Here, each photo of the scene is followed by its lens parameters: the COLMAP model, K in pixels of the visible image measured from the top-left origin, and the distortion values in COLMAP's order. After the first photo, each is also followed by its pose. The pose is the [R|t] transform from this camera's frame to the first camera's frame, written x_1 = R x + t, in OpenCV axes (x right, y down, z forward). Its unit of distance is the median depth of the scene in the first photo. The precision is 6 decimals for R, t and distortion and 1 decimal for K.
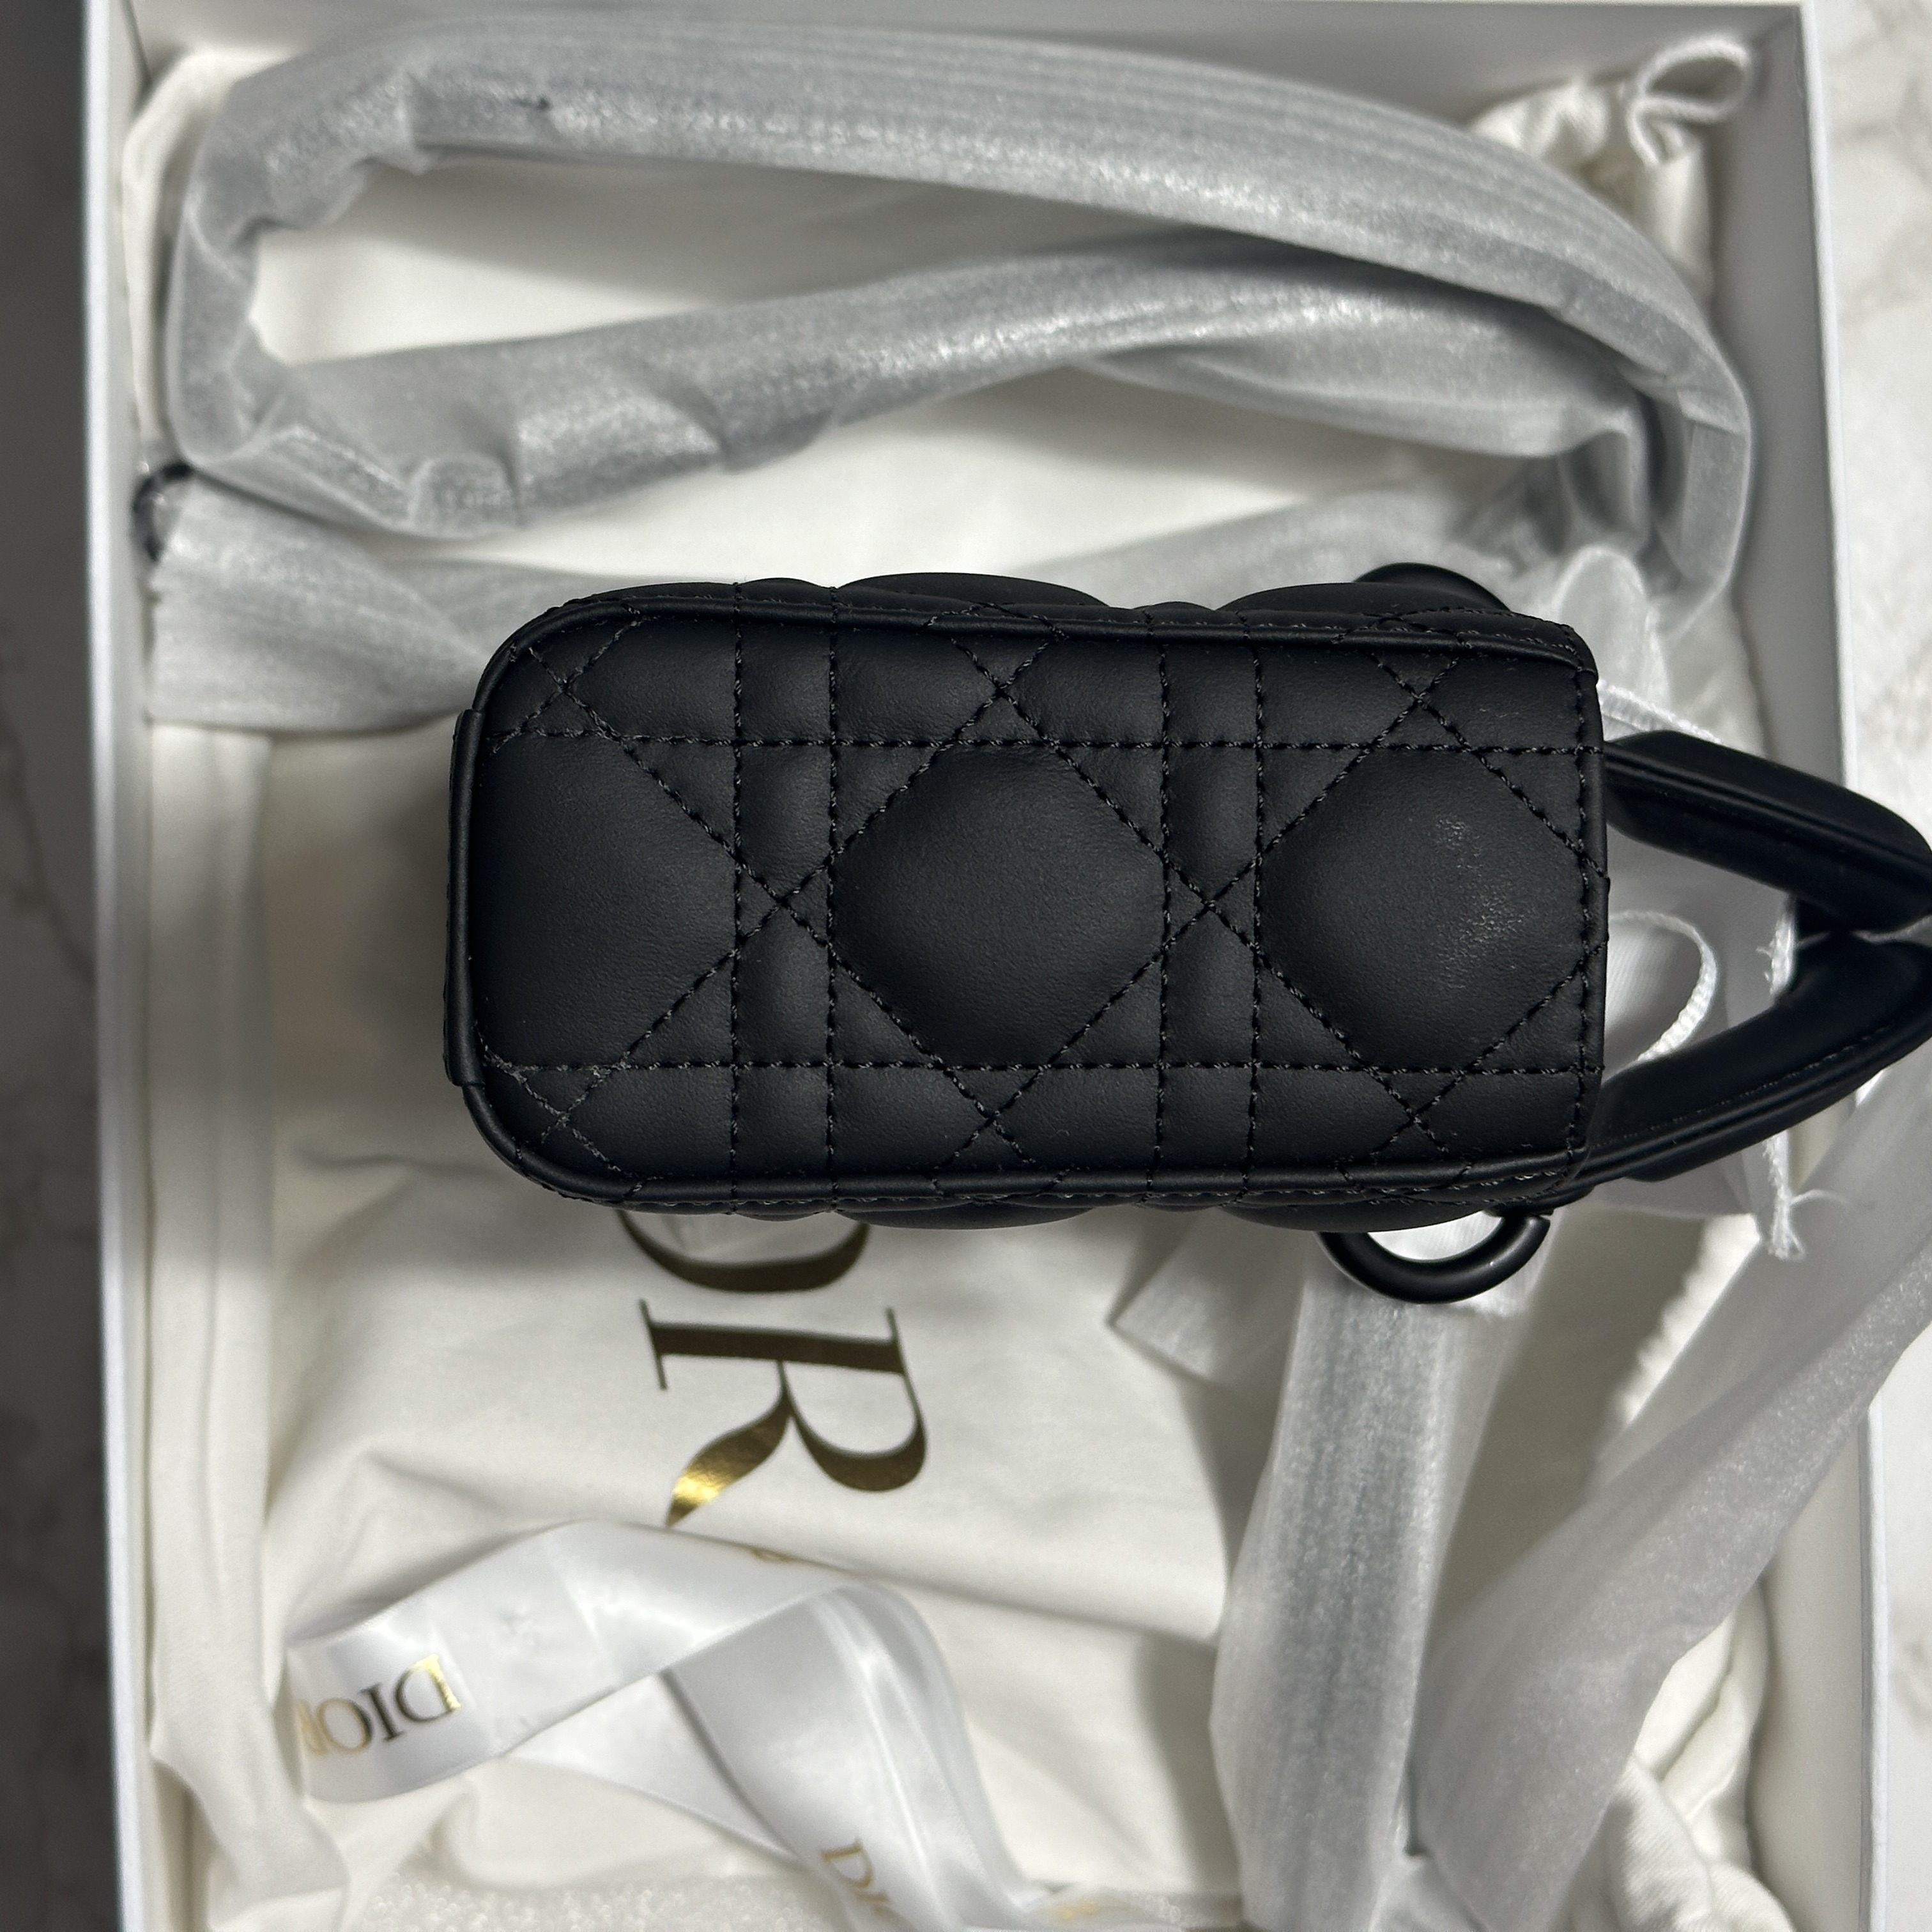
lens RADIAL K [[3089.6, 0, 926.3], [0, 3089.6, 957.2], [0, 0, 1]] dist [0.179365, 0.000000]
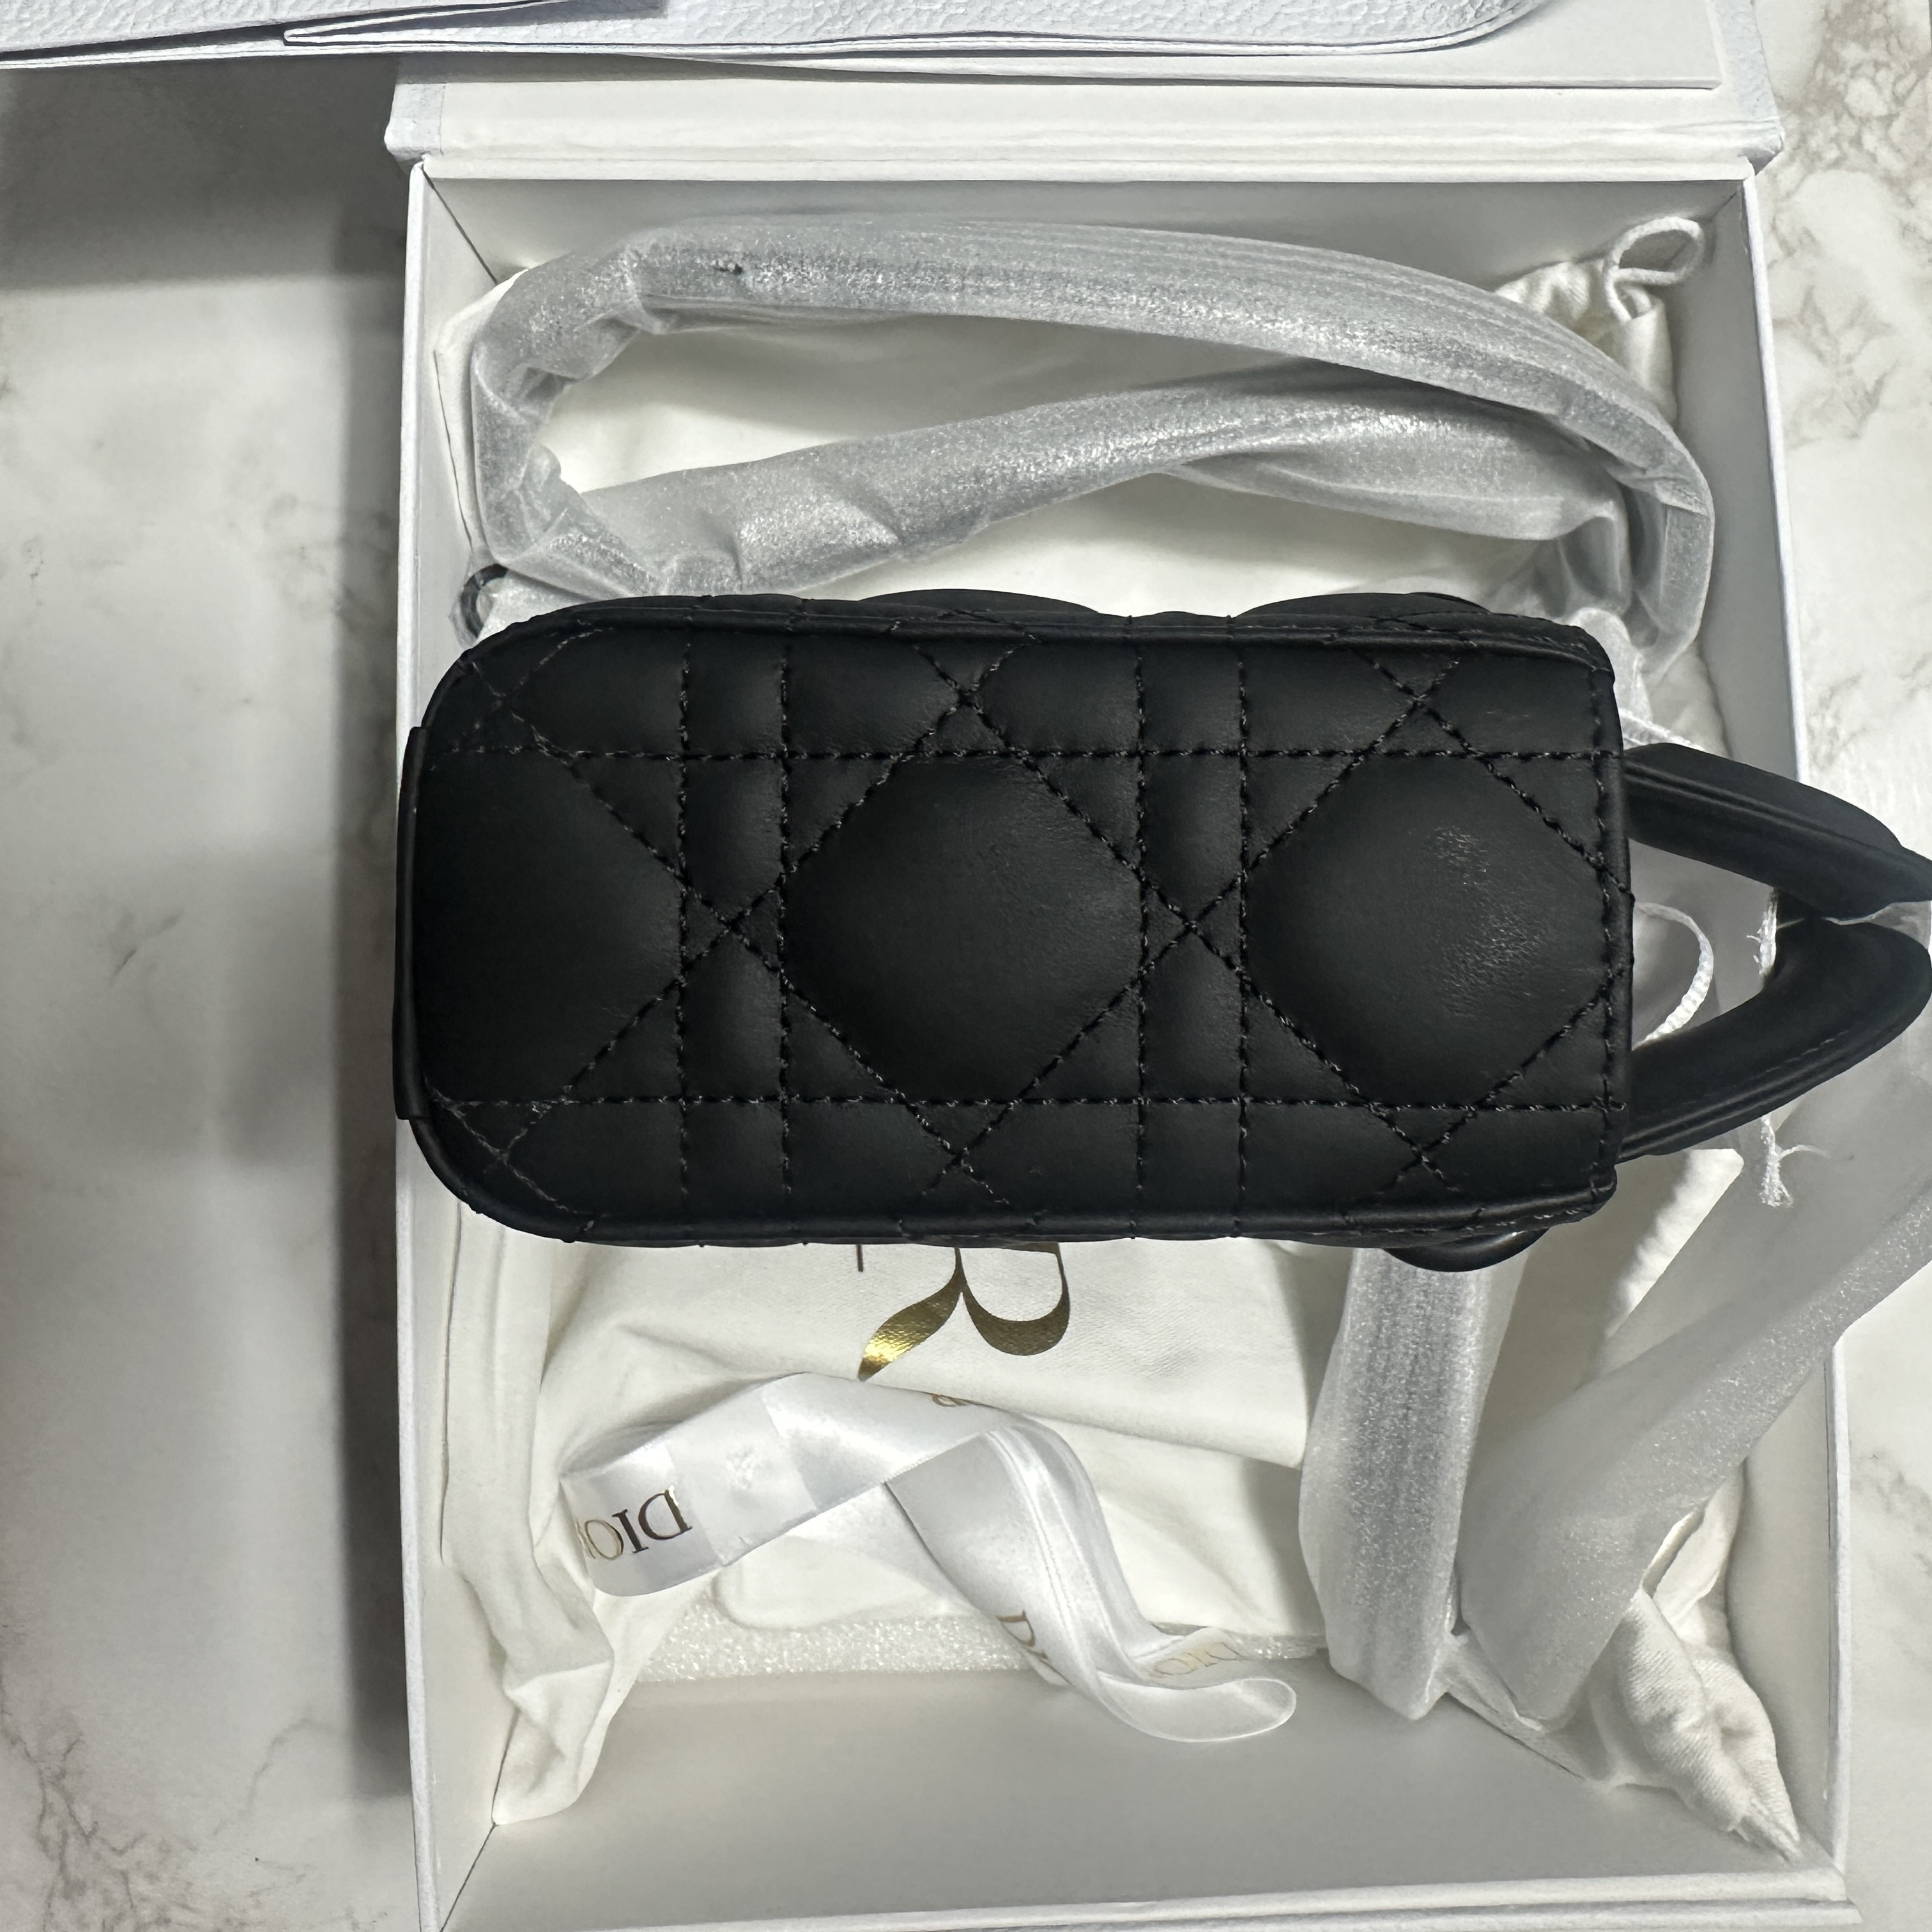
lens RADIAL K [[2081.6, 0, 932.3], [0, 2081.6, 836.1], [0, 0, 1]] dist [0.026578, 0.000000]
pose [[0.995619, -0.009180, -0.093055, 0.028475], [0.005685, 0.999271, -0.037759, -0.008135], [0.093334, 0.037065, 0.994945, 0.147051]]
